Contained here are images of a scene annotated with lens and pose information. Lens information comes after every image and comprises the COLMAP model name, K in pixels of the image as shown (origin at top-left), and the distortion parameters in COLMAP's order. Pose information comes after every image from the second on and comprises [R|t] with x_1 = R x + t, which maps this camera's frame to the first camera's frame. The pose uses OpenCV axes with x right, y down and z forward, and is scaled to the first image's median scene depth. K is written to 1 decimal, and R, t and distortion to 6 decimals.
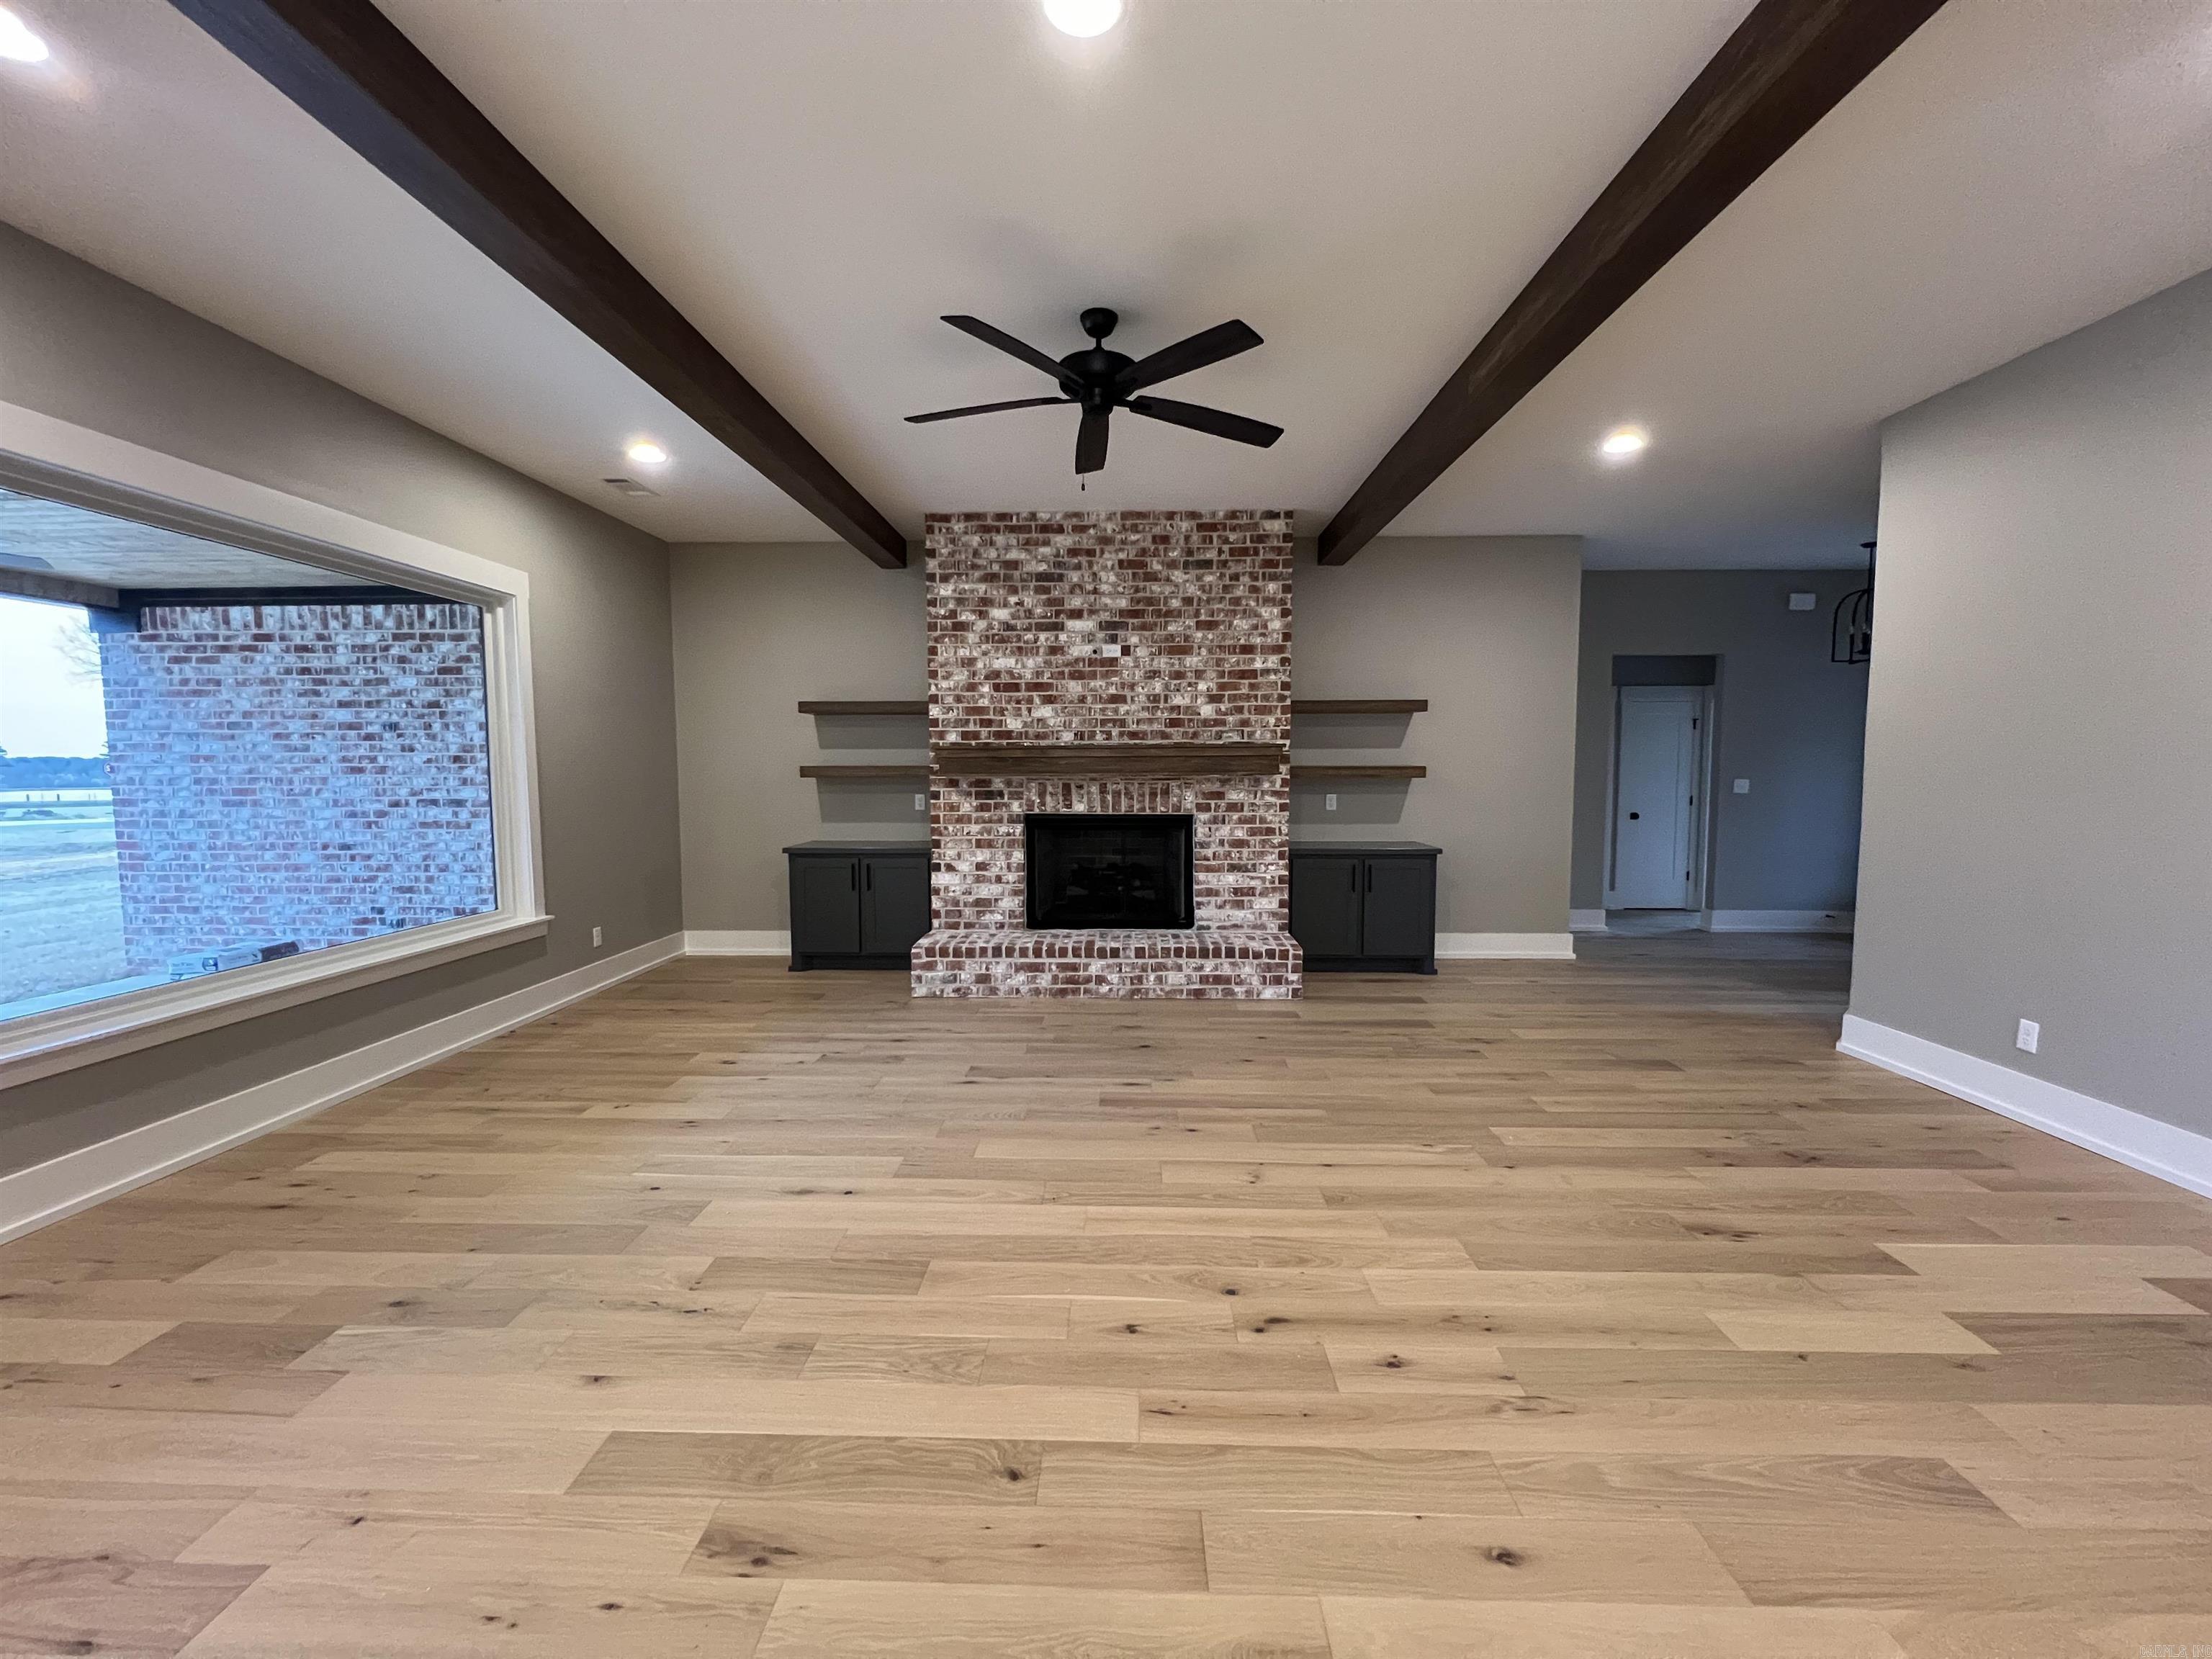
lens RADIAL K [[887.1, 0, 1102.3], [0, 887.1, 832.3], [0, 0, 1]] dist [-0.002547, -0.000414]
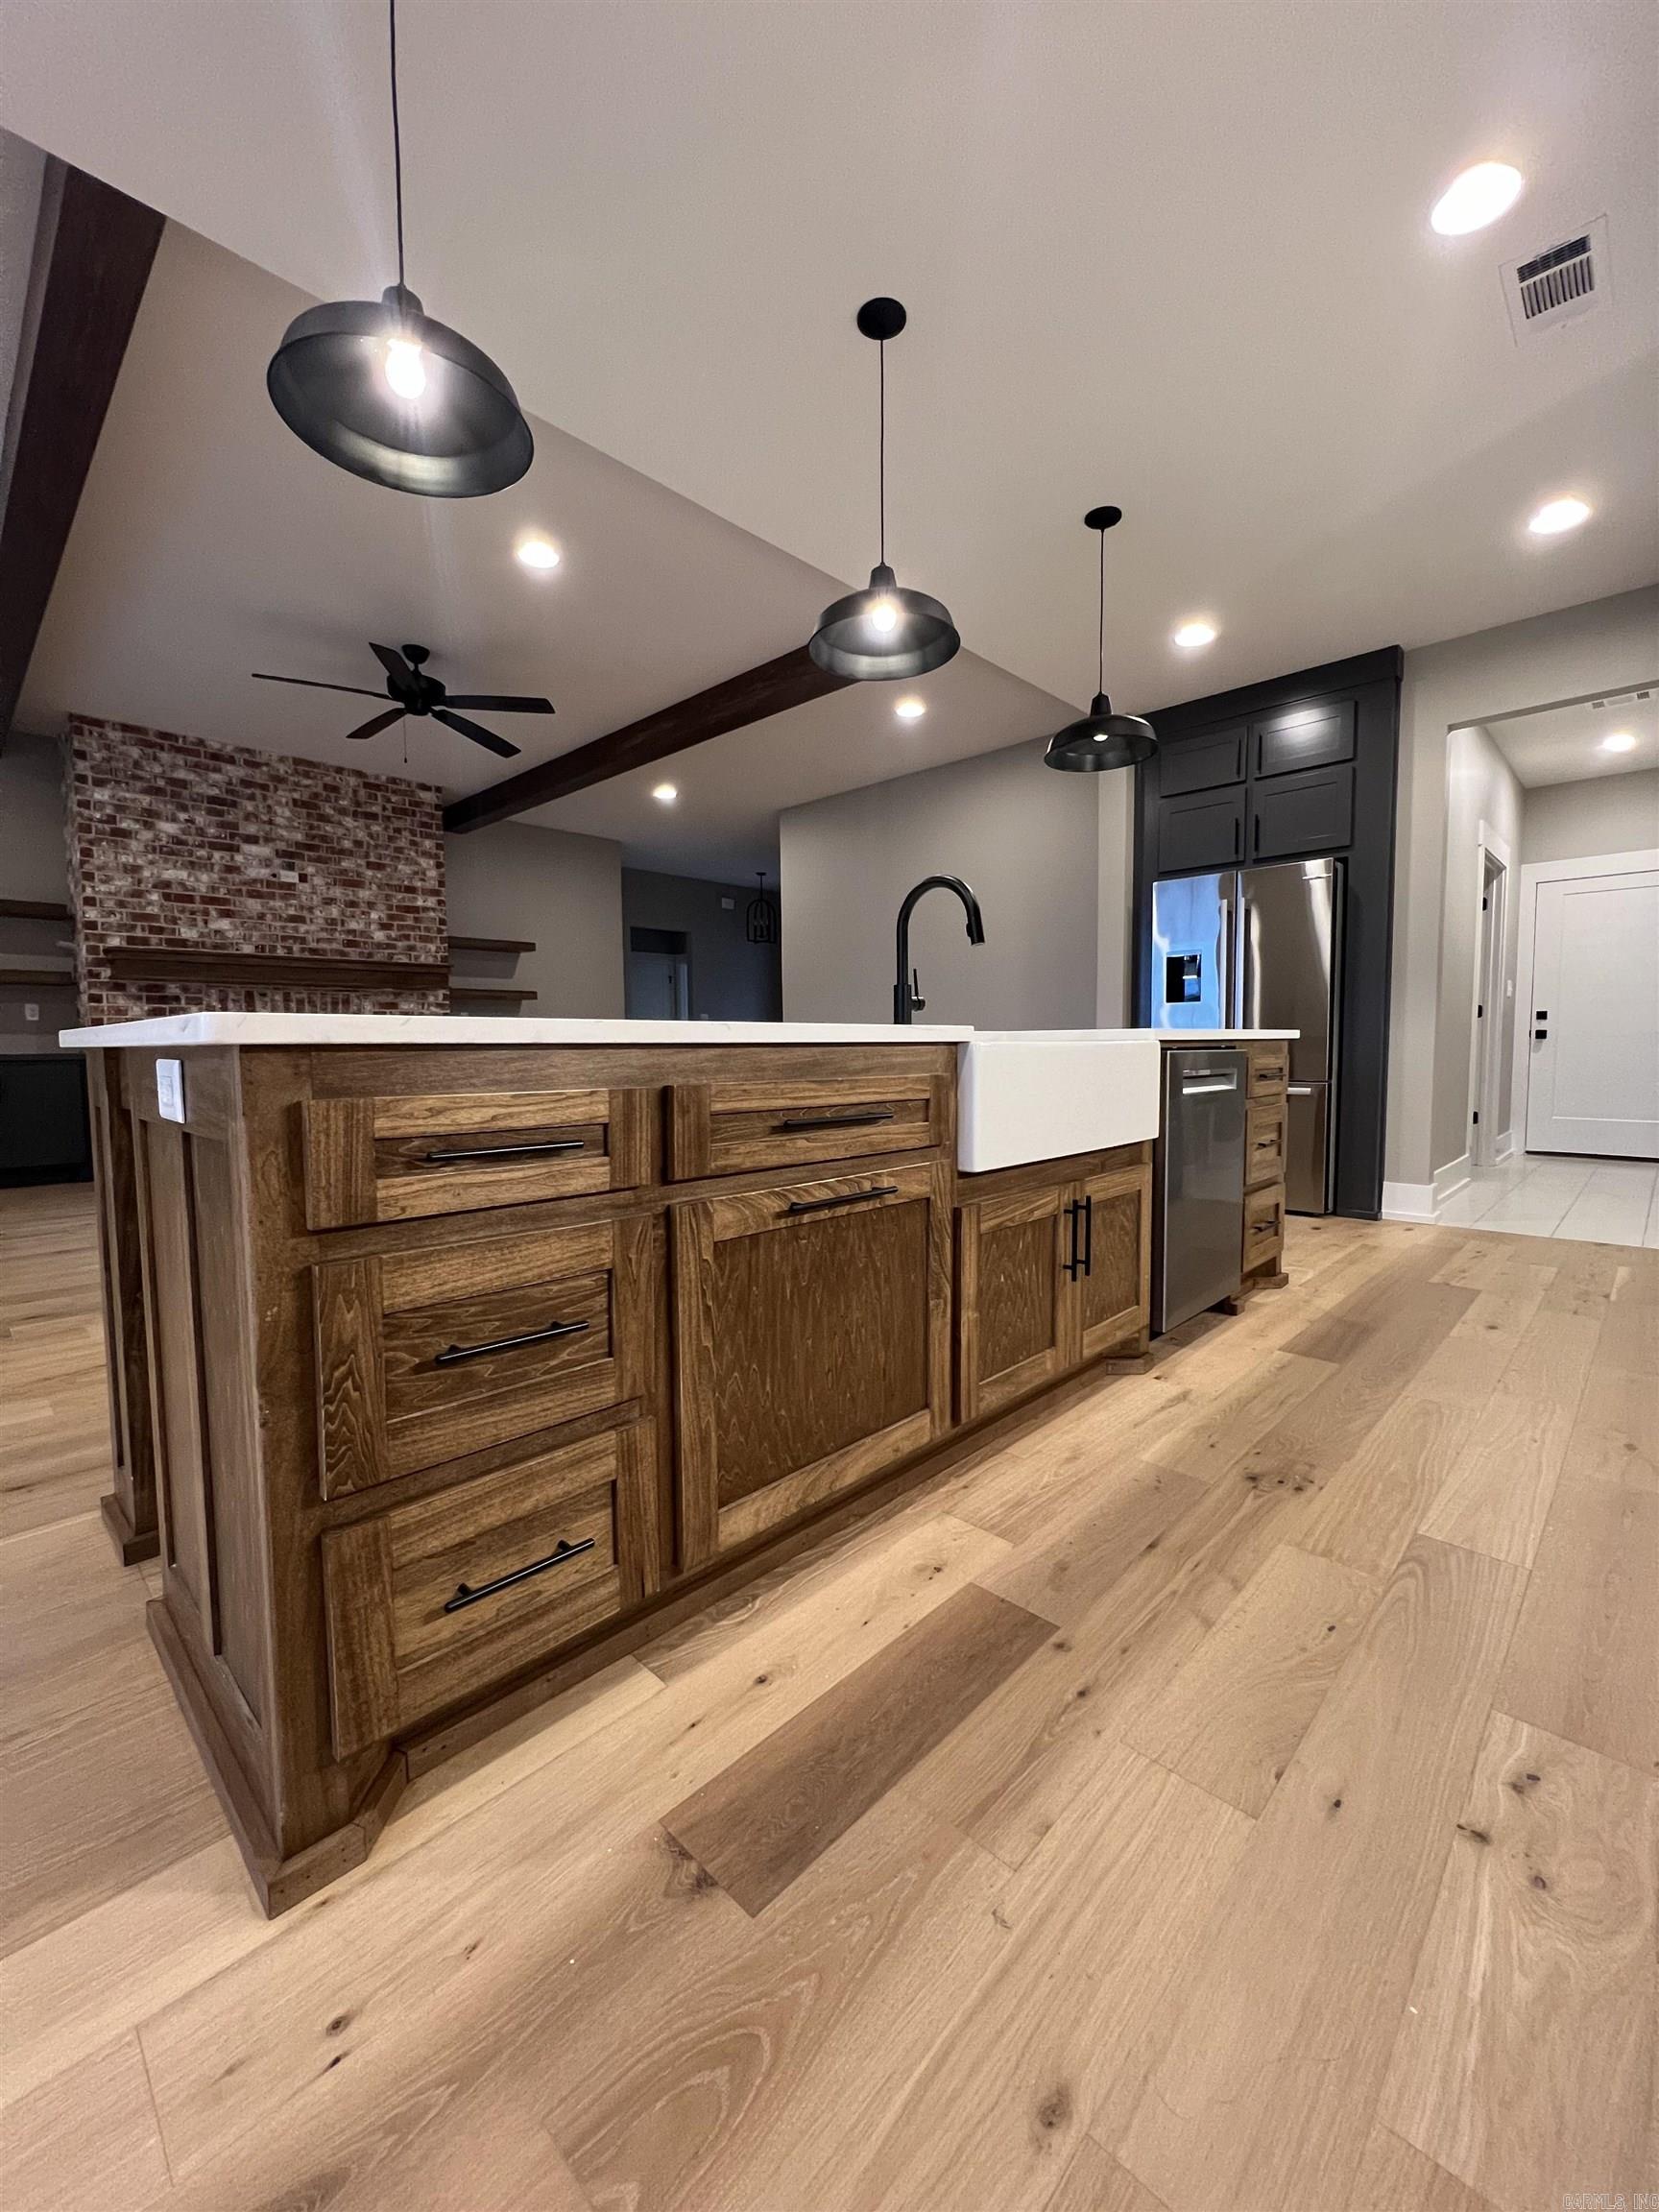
lens RADIAL K [[887.1, 0, 831.5], [0, 887.1, 1104.7], [0, 0, 1]] dist [-0.002547, -0.000414]
pose [[0.671713, -0.055664, 0.738717, -0.382441], [0.062653, 0.997869, 0.018221, 0.113433], [-0.738157, 0.034044, 0.673769, -0.281981]]
